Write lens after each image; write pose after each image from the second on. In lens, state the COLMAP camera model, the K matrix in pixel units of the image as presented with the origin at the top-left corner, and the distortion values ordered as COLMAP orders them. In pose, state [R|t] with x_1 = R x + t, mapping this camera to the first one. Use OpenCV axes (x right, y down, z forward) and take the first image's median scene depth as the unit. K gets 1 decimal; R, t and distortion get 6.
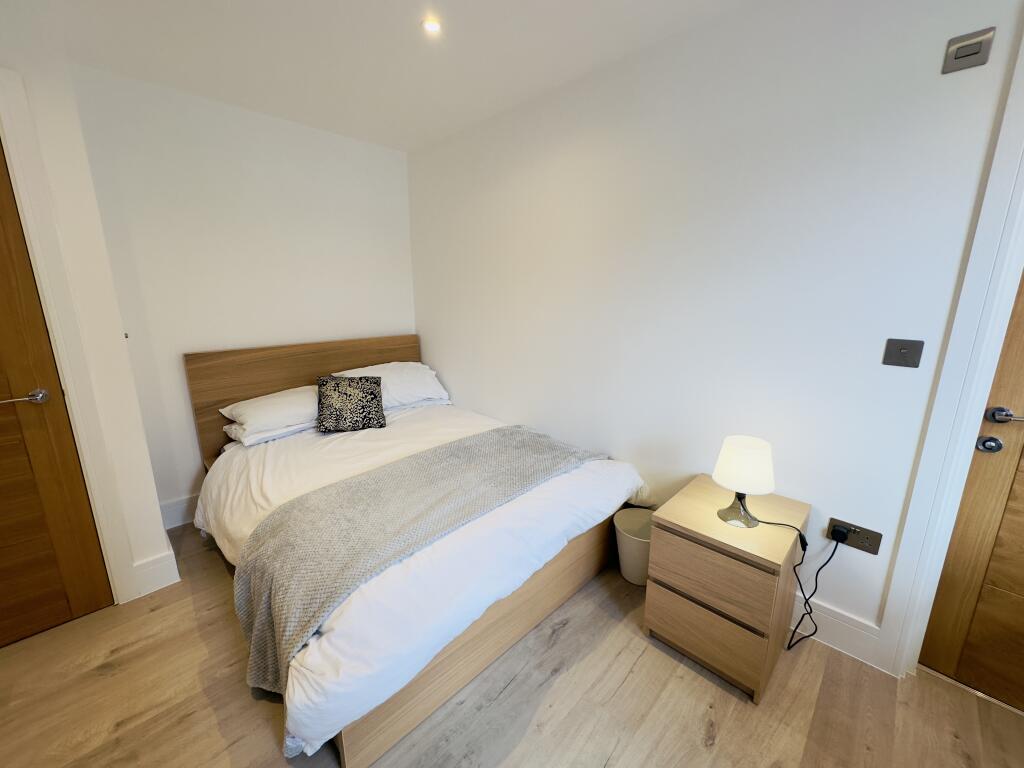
lens RADIAL K [[410.3, 0, 509.8], [0, 410.3, 381.7], [0, 0, 1]] dist [-0.003543, 0.000783]
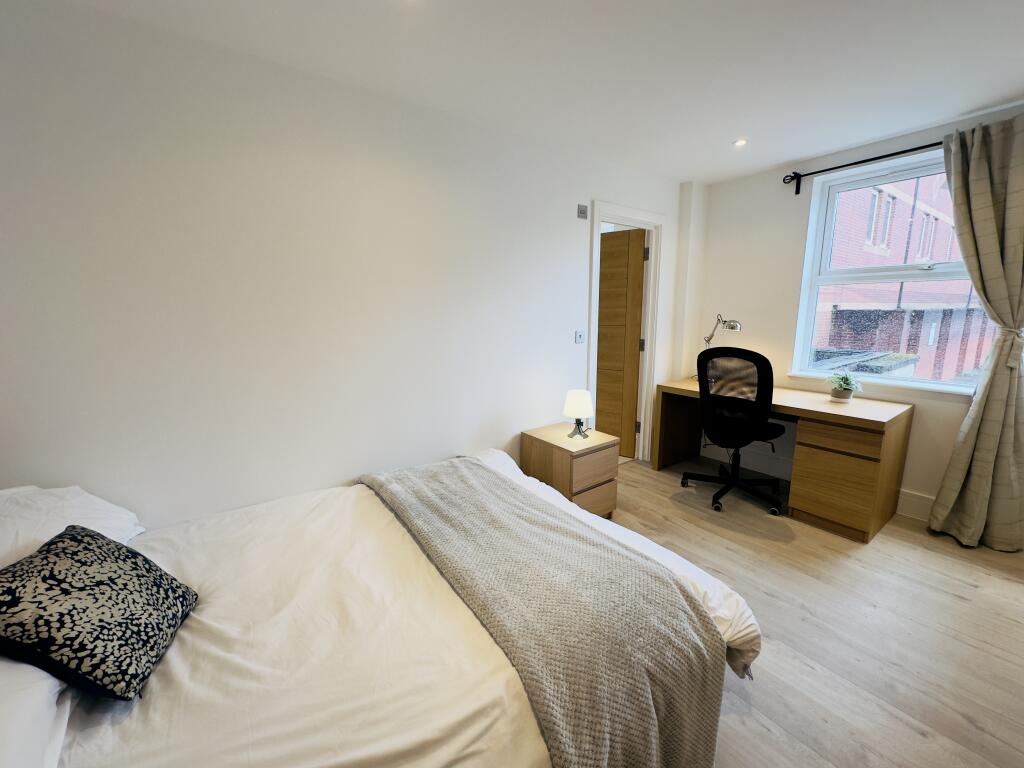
lens RADIAL K [[410.3, 0, 511.5], [0, 410.3, 383.2], [0, 0, 1]] dist [-0.003543, 0.000783]
pose [[0.155773, -0.172927, 0.972538, -1.195557], [0.233283, 0.963147, 0.133891, -0.196924], [-0.959851, 0.206020, 0.190373, 0.911144]]
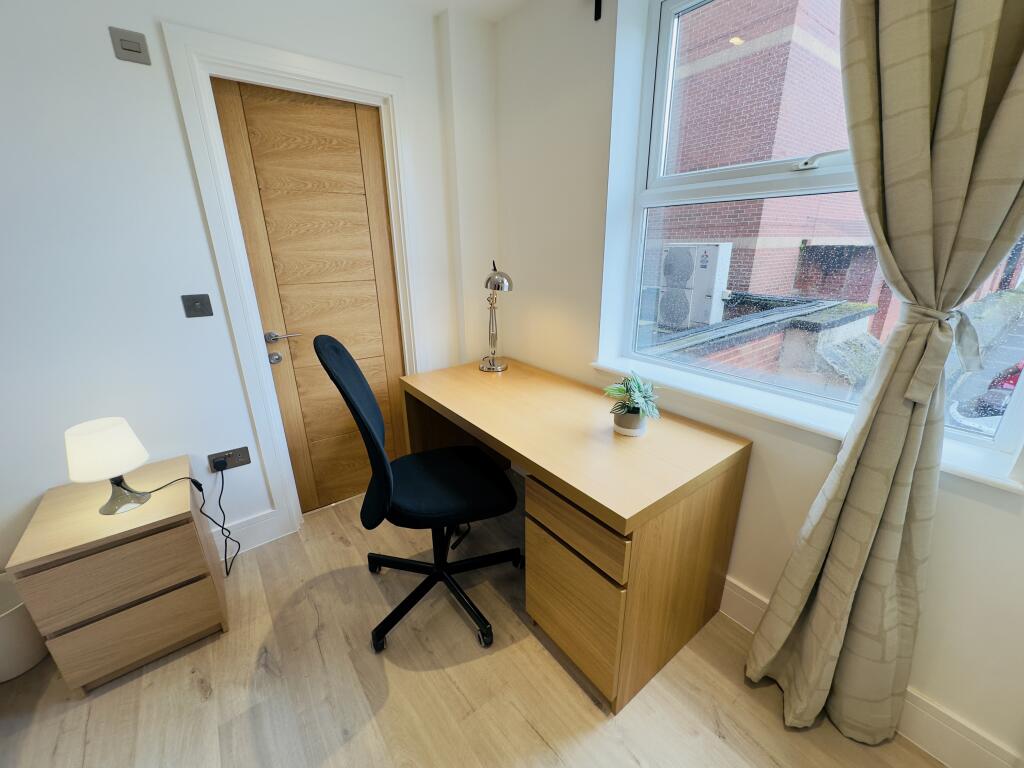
lens RADIAL K [[410.3, 0, 513.0], [0, 410.3, 383.3], [0, 0, 1]] dist [-0.003543, 0.000783]
pose [[0.134185, -0.317324, 0.938776, -0.122479], [0.235141, 0.930483, 0.280911, 0.021512], [-0.962654, 0.183051, 0.199473, -0.098268]]
